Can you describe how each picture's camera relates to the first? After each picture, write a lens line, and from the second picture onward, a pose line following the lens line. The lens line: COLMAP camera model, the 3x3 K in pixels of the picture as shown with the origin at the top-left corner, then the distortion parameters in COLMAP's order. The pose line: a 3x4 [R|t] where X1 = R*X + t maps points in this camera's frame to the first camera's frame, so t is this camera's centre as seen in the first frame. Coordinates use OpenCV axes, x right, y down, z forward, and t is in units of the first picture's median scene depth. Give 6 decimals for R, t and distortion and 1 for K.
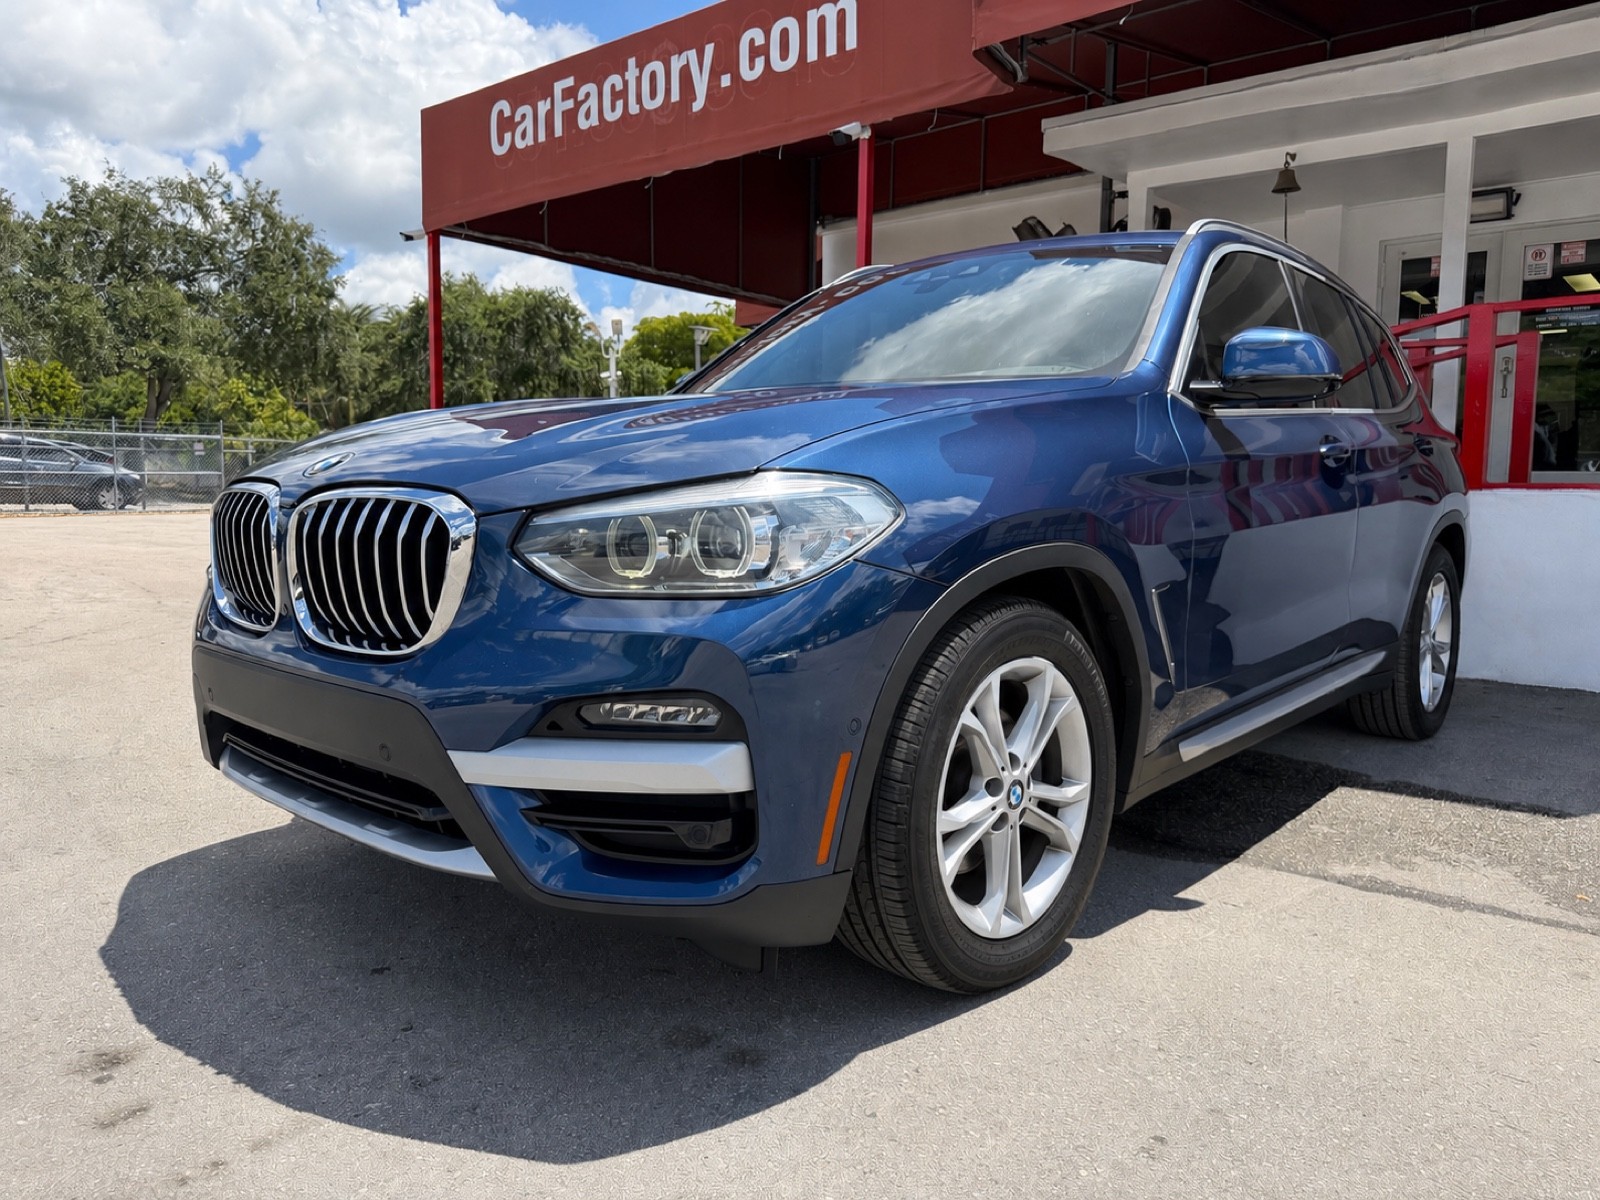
lens RADIAL K [[1153.0, 0, 800.0], [0, 1153.0, 600.0], [0, 0, 1]] dist [0.005005, -0.011090]
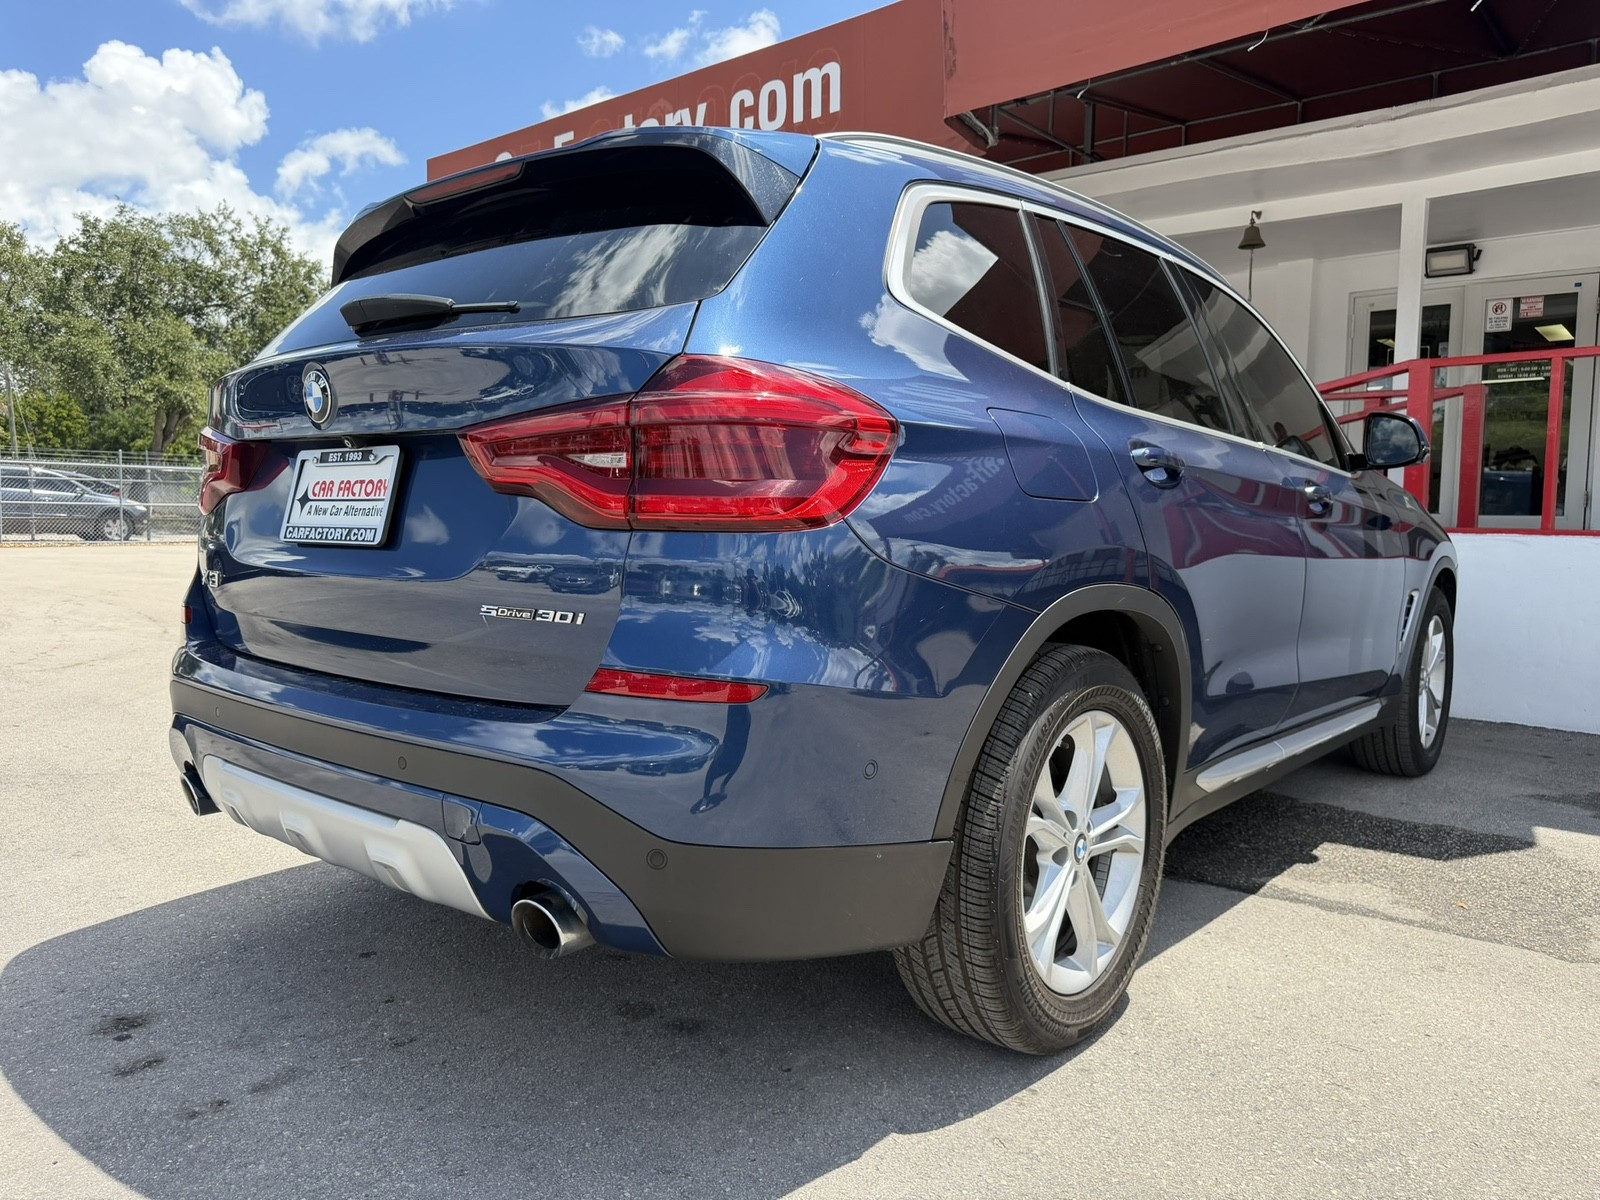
lens RADIAL K [[1157.3, 0, 809.7], [0, 1157.3, 607.0], [0, 0, 1]] dist [-0.002013, -0.002694]
pose [[0.999957, 0.007984, 0.004664, 0.018954], [-0.007863, 0.999648, -0.025342, 0.002393], [-0.004865, 0.025305, 0.999668, -0.043747]]
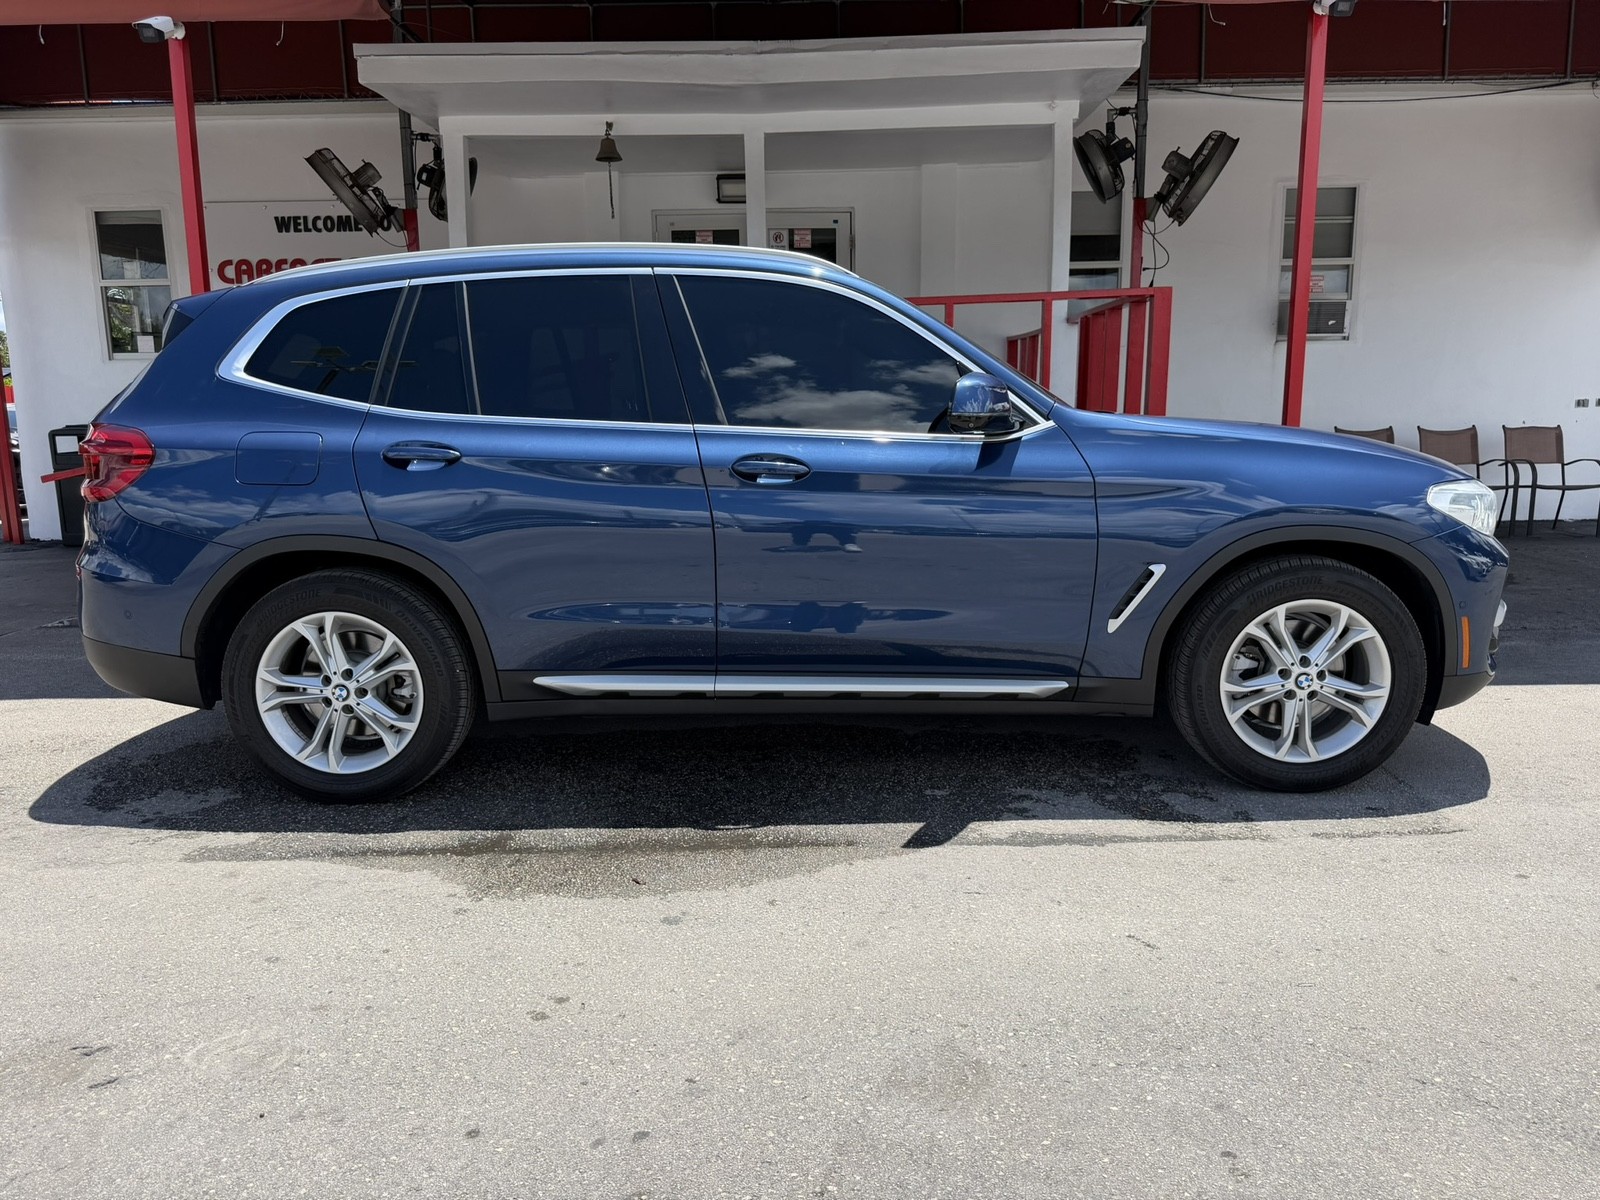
lens RADIAL K [[1186.5, 0, 800.0], [0, 1186.5, 600.0], [0, 0, 1]] dist [-0.001202, -0.005029]
pose [[0.767573, -0.115882, 0.630400, -0.164815], [0.082781, 0.993207, 0.081781, -0.044594], [-0.635594, -0.010588, 0.771951, 0.088776]]
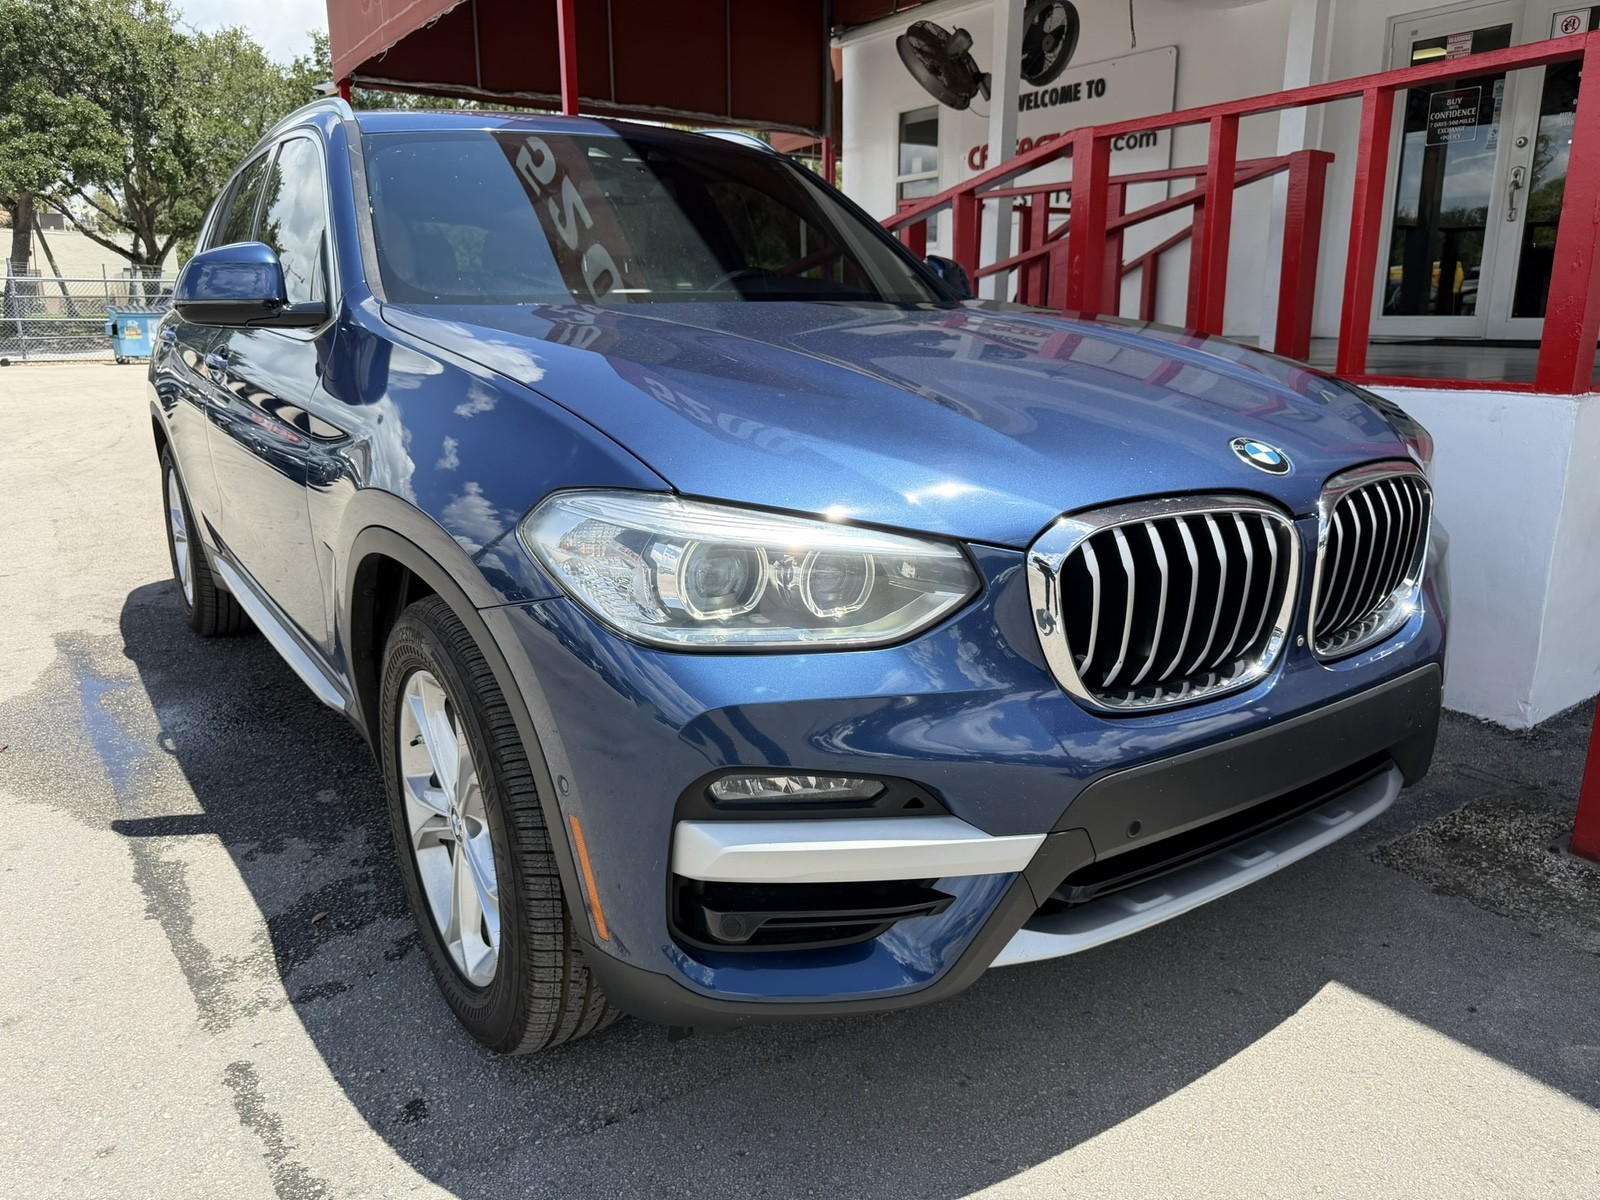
lens RADIAL K [[1165.2, 0, 804.3], [0, 1165.2, 599.0], [0, 0, 1]] dist [-0.004199, -0.000750]
pose [[0.960622, 0.055660, -0.272227, 0.484666], [-0.016012, 0.989192, 0.145747, -0.042731], [0.277398, -0.135649, 0.951131, 0.120162]]
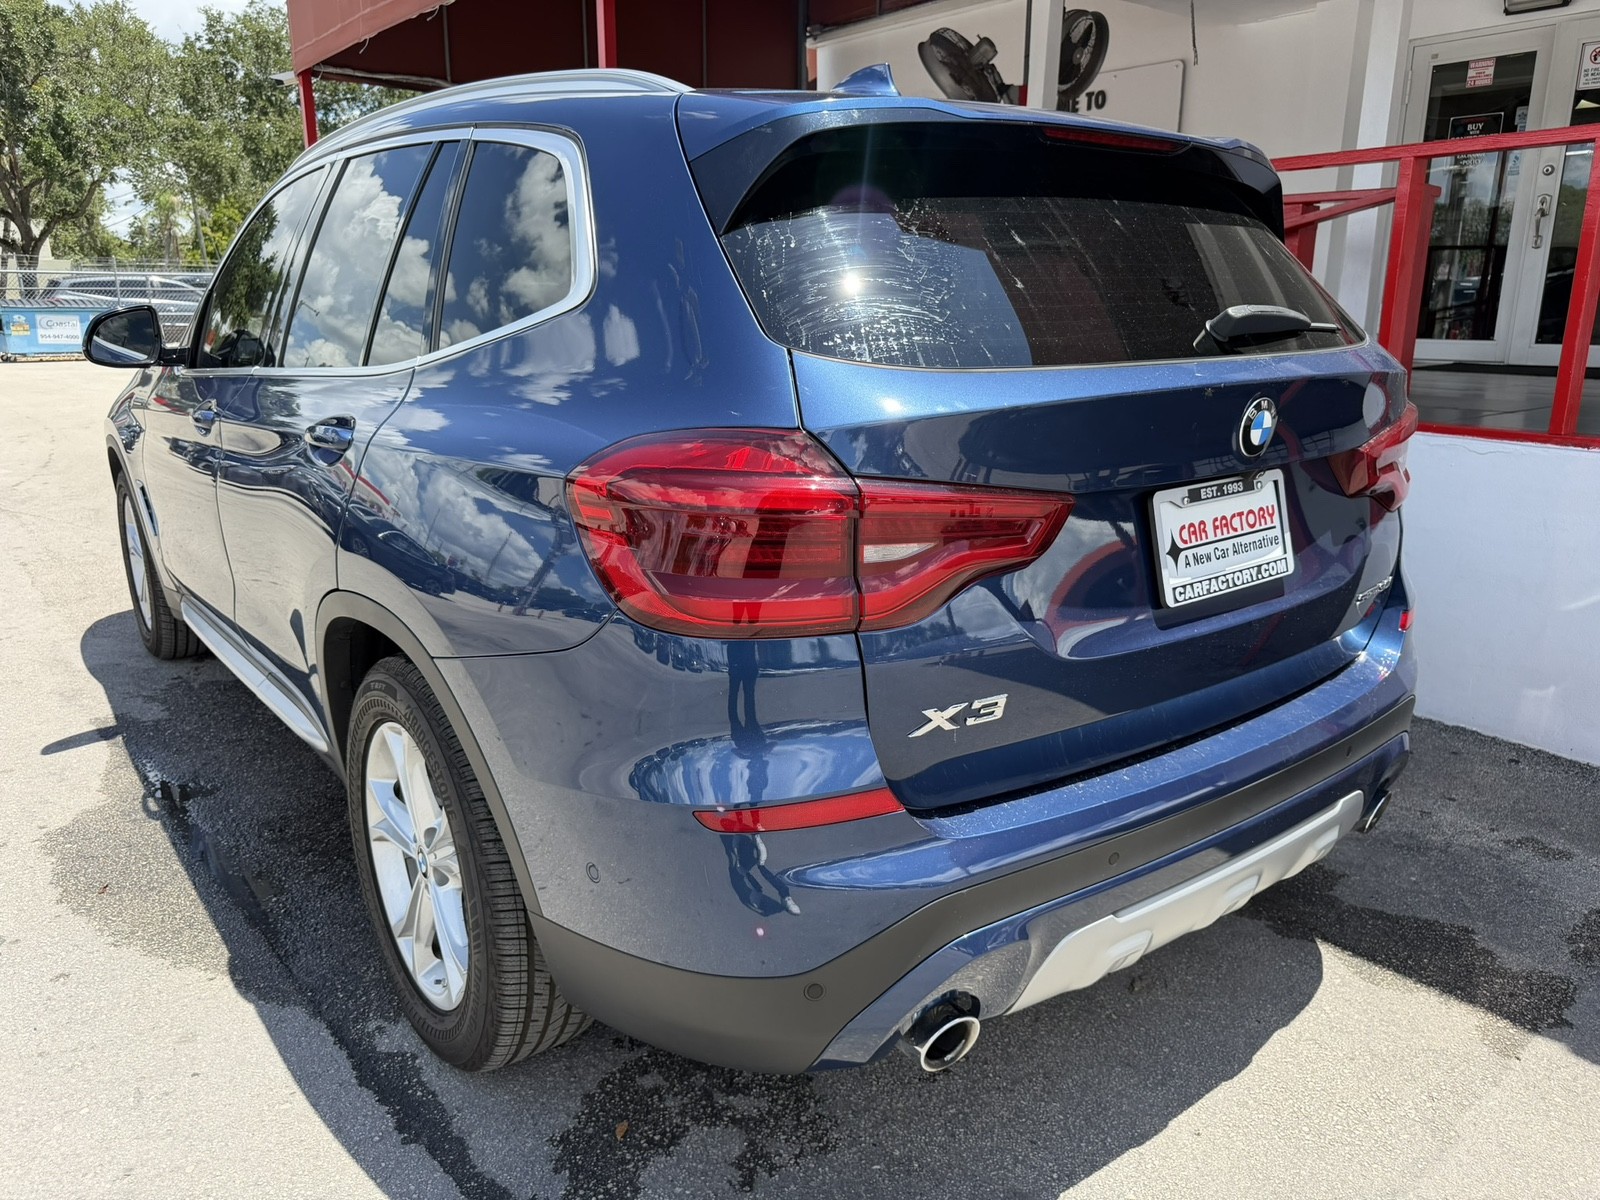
lens RADIAL K [[1157.3, 0, 809.7], [0, 1157.3, 607.0], [0, 0, 1]] dist [-0.002013, -0.002694]
pose [[0.982401, 0.045750, -0.181094, 0.362475], [-0.016790, 0.987244, 0.158326, -0.067503], [0.186027, -0.152499, 0.970638, 0.144862]]
